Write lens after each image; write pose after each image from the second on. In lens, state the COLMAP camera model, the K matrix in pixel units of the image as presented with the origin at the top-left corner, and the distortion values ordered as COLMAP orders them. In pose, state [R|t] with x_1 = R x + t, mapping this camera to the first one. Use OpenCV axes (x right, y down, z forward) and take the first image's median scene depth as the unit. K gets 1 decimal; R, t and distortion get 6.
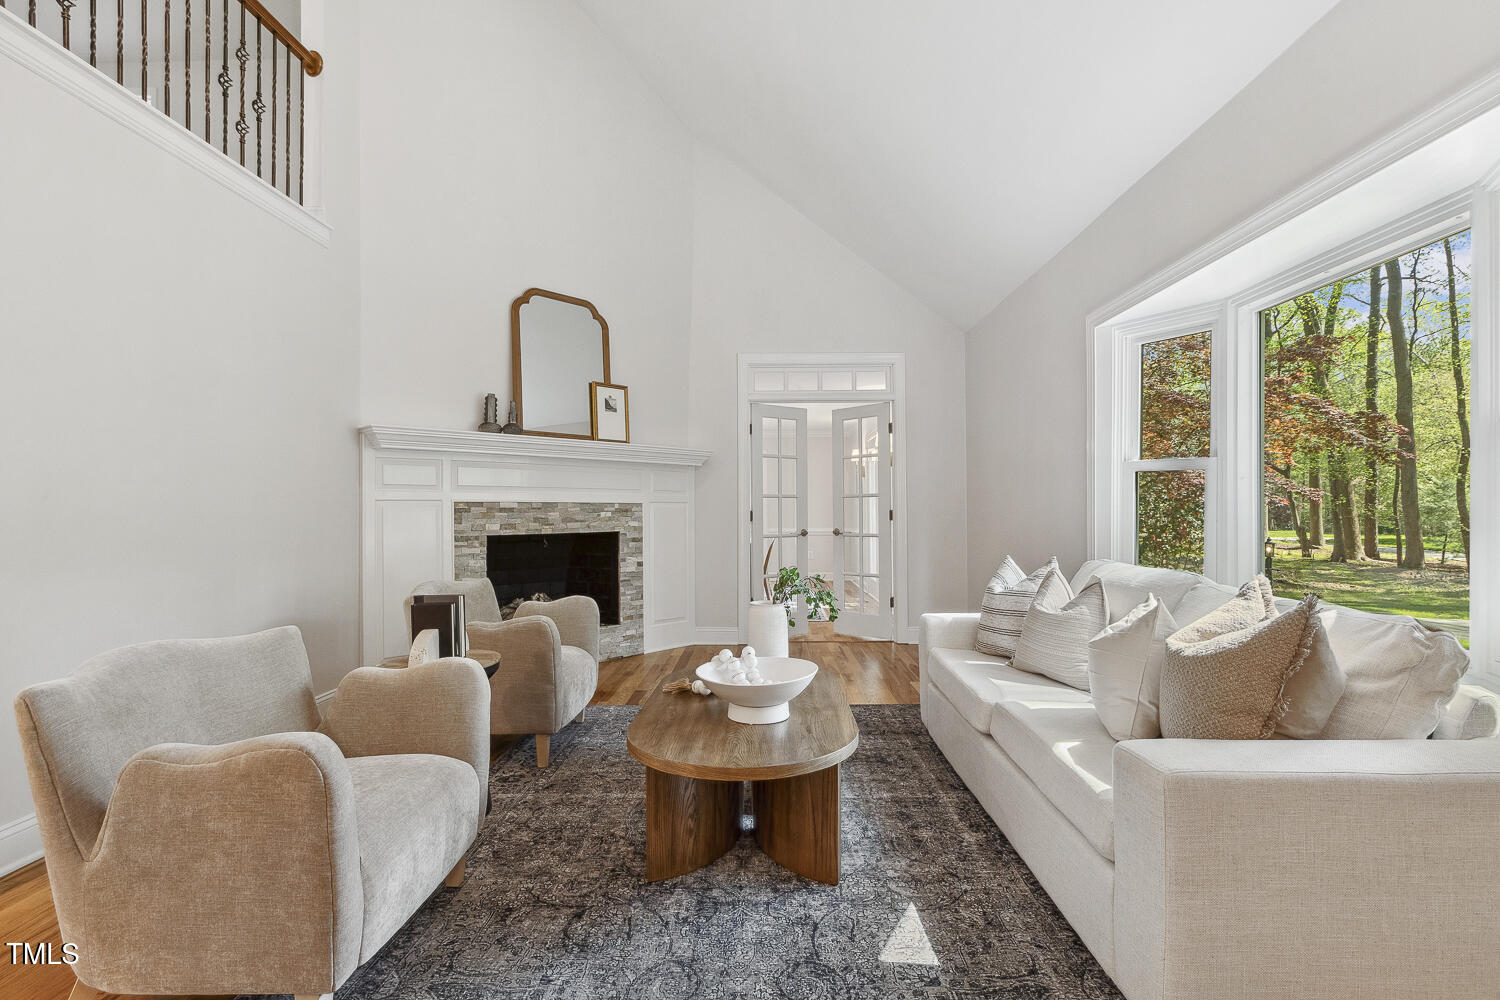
lens RADIAL K [[681.7, 0, 747.5], [0, 681.7, 506.7], [0, 0, 1]] dist [0.000728, 0.000040]
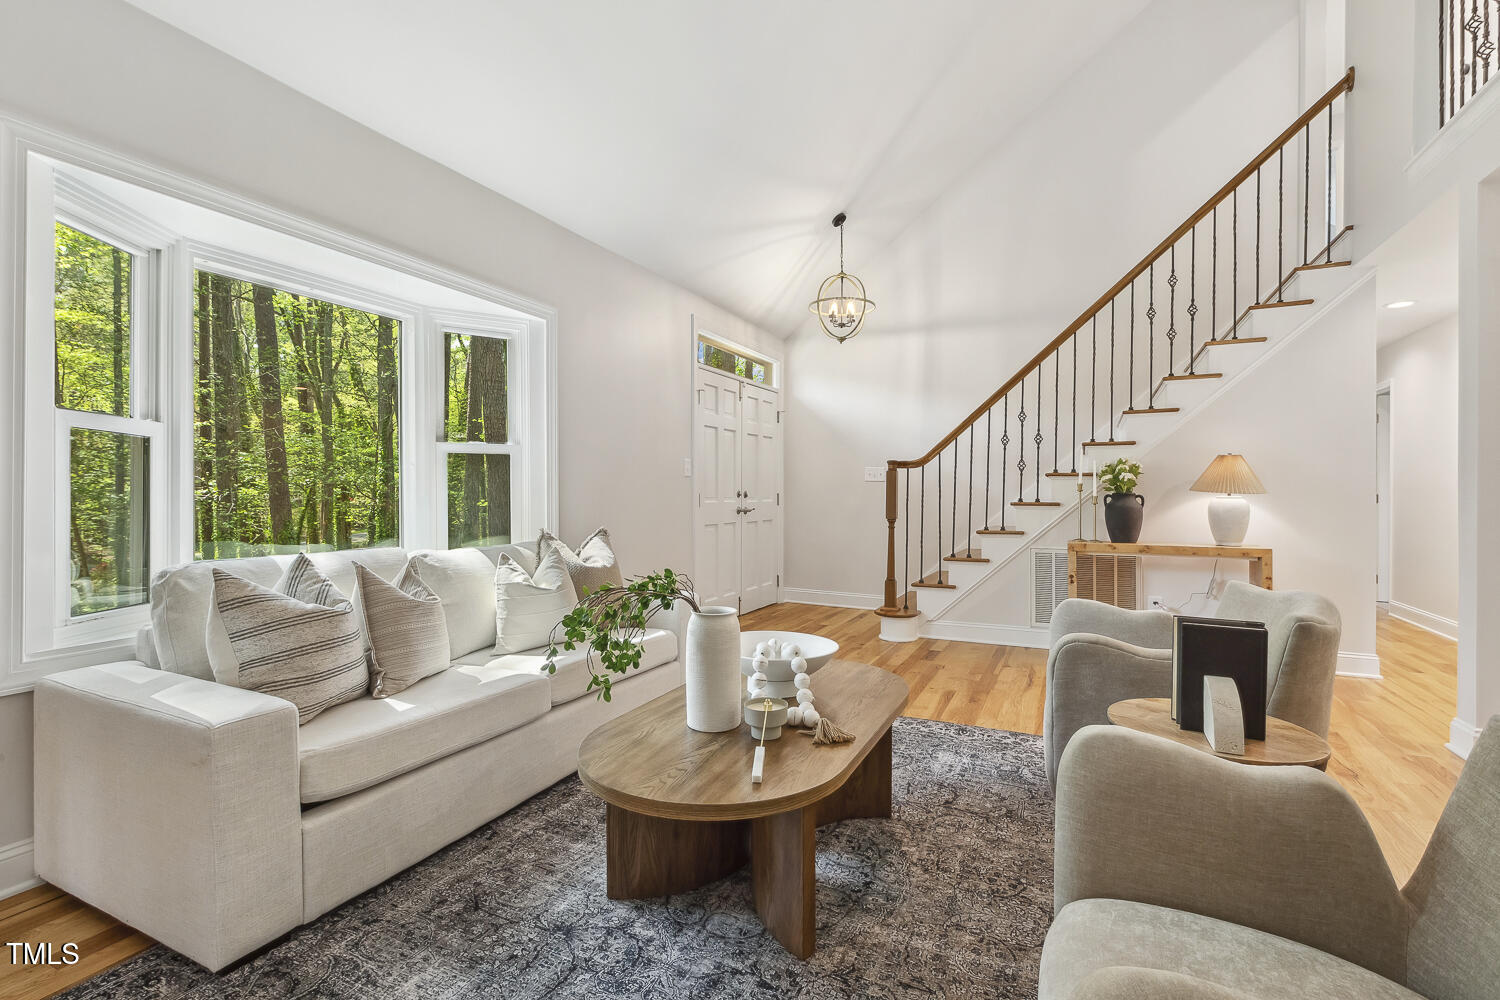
lens RADIAL K [[681.7, 0, 745.1], [0, 681.7, 501.1], [0, 0, 1]] dist [0.000728, 0.000040]
pose [[-0.911505, 0.003724, 0.411272, -0.350836], [0.004073, 0.999992, -0.000027, 0.025064], [-0.411269, 0.001650, -0.911513, 1.903481]]
